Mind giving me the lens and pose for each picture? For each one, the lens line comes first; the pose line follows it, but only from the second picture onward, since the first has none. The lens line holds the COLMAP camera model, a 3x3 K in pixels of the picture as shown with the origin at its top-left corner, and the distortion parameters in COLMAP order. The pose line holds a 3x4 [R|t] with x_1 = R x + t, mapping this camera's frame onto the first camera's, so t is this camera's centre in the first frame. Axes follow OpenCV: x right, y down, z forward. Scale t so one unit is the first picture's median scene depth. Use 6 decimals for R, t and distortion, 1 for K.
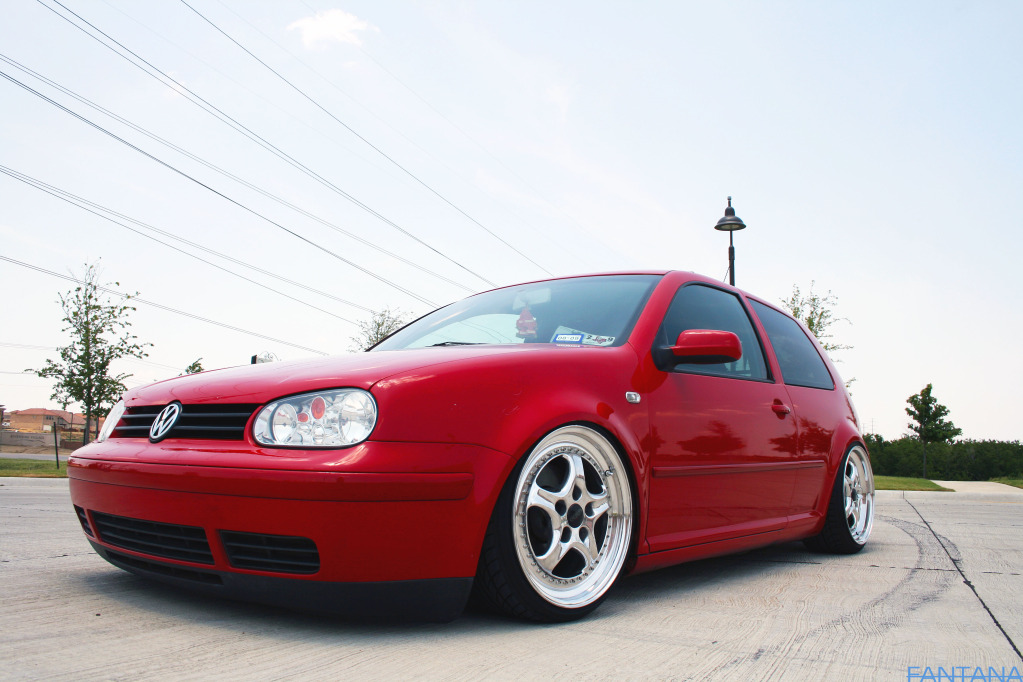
lens RADIAL K [[857.7, 0, 511.5], [0, 857.7, 341.0], [0, 0, 1]] dist [-0.109527, 0.069225]
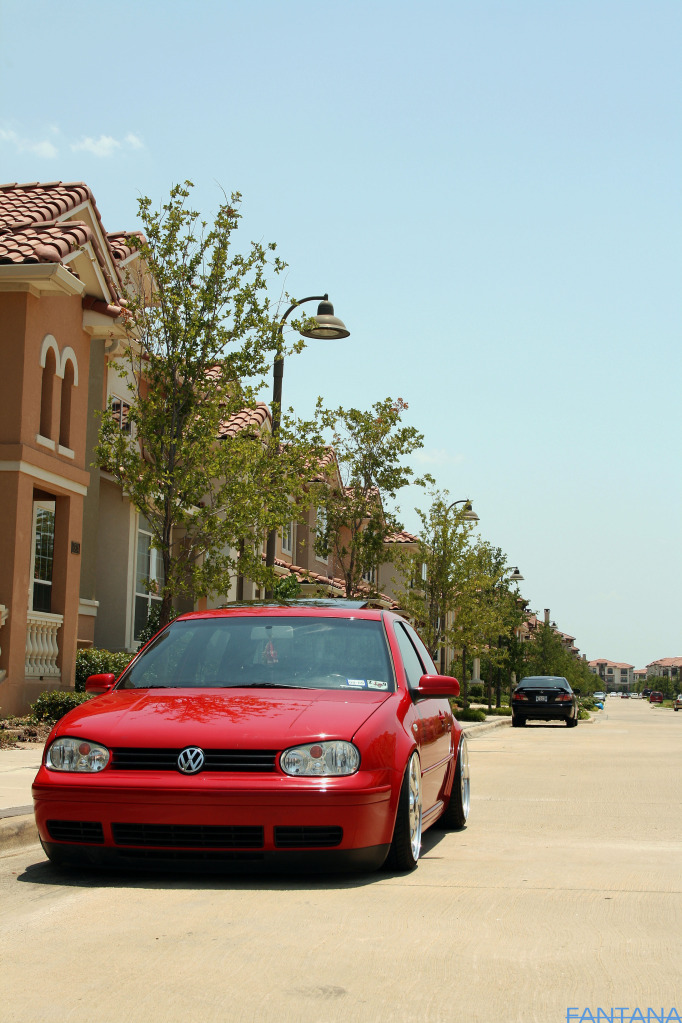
lens RADIAL K [[1611.3, 0, 341.0], [0, 1611.3, 511.5], [0, 0, 1]] dist [-0.025263, 0.050939]
pose [[0.871901, 0.038570, 0.488161, -1.509532], [-0.052769, 0.998489, 0.015358, -0.387878], [-0.486831, -0.039151, 0.872619, -1.558873]]
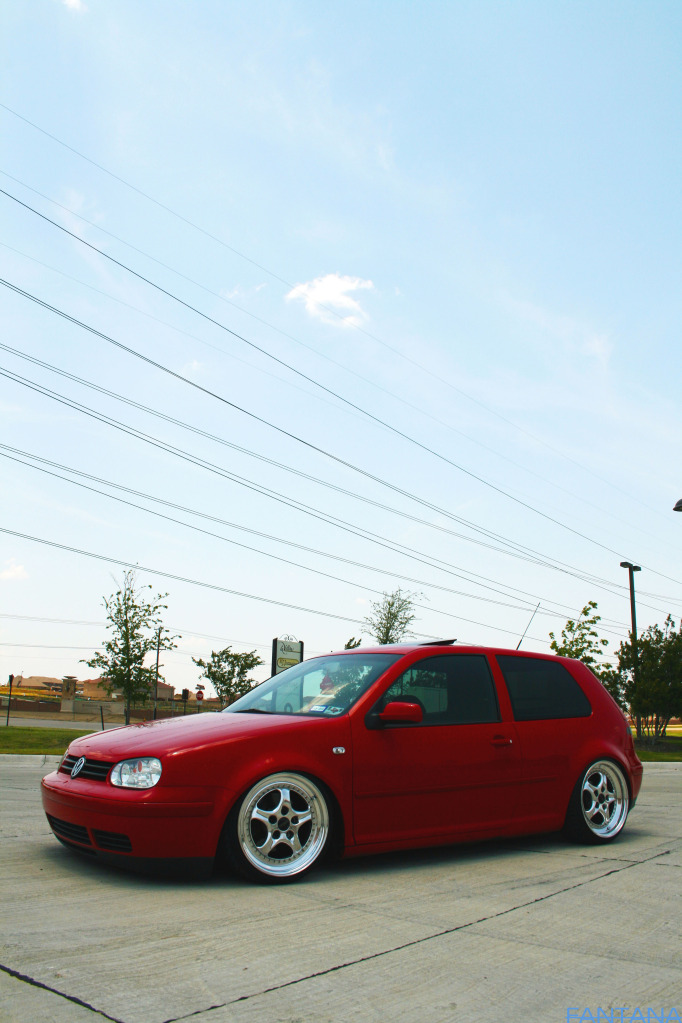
lens RADIAL K [[857.7, 0, 341.0], [0, 857.7, 511.5], [0, 0, 1]] dist [-0.109527, 0.069225]
pose [[0.968529, -0.062468, -0.240935, 0.619321], [0.036655, 0.993237, -0.110171, -0.232258], [0.246187, 0.097872, 0.964268, -0.703653]]
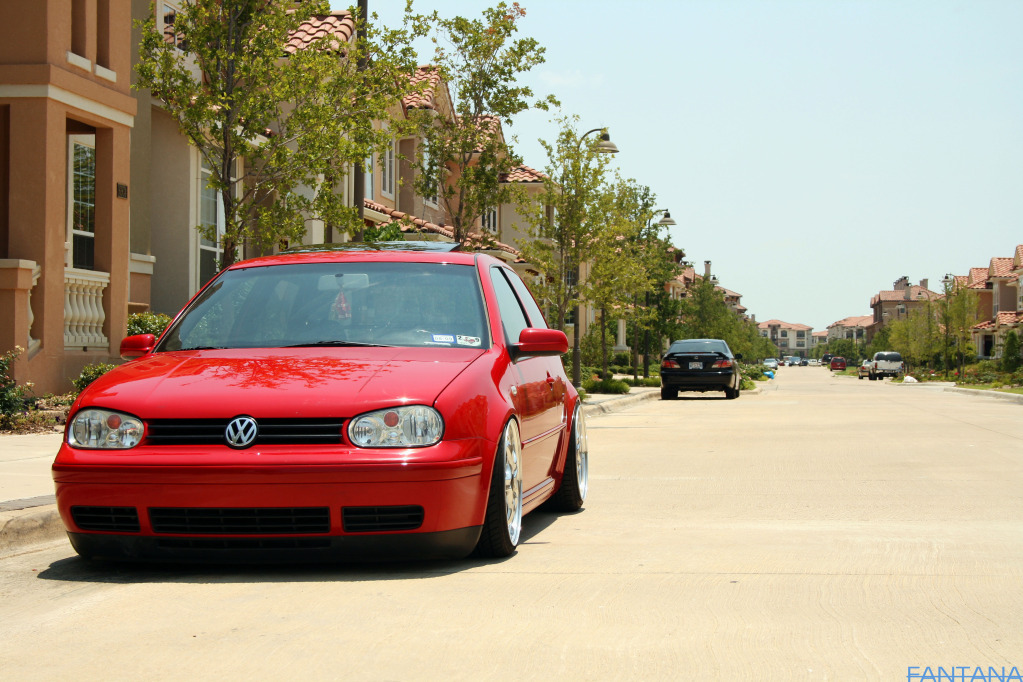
lens RADIAL K [[1943.1, 0, 511.5], [0, 1943.1, 341.0], [0, 0, 1]] dist [0.019976, 0.089848]
pose [[0.858779, -0.026067, 0.511682, -1.463608], [-0.037462, 0.992837, 0.113453, -0.367565], [-0.510974, -0.116600, 0.851651, -1.604010]]
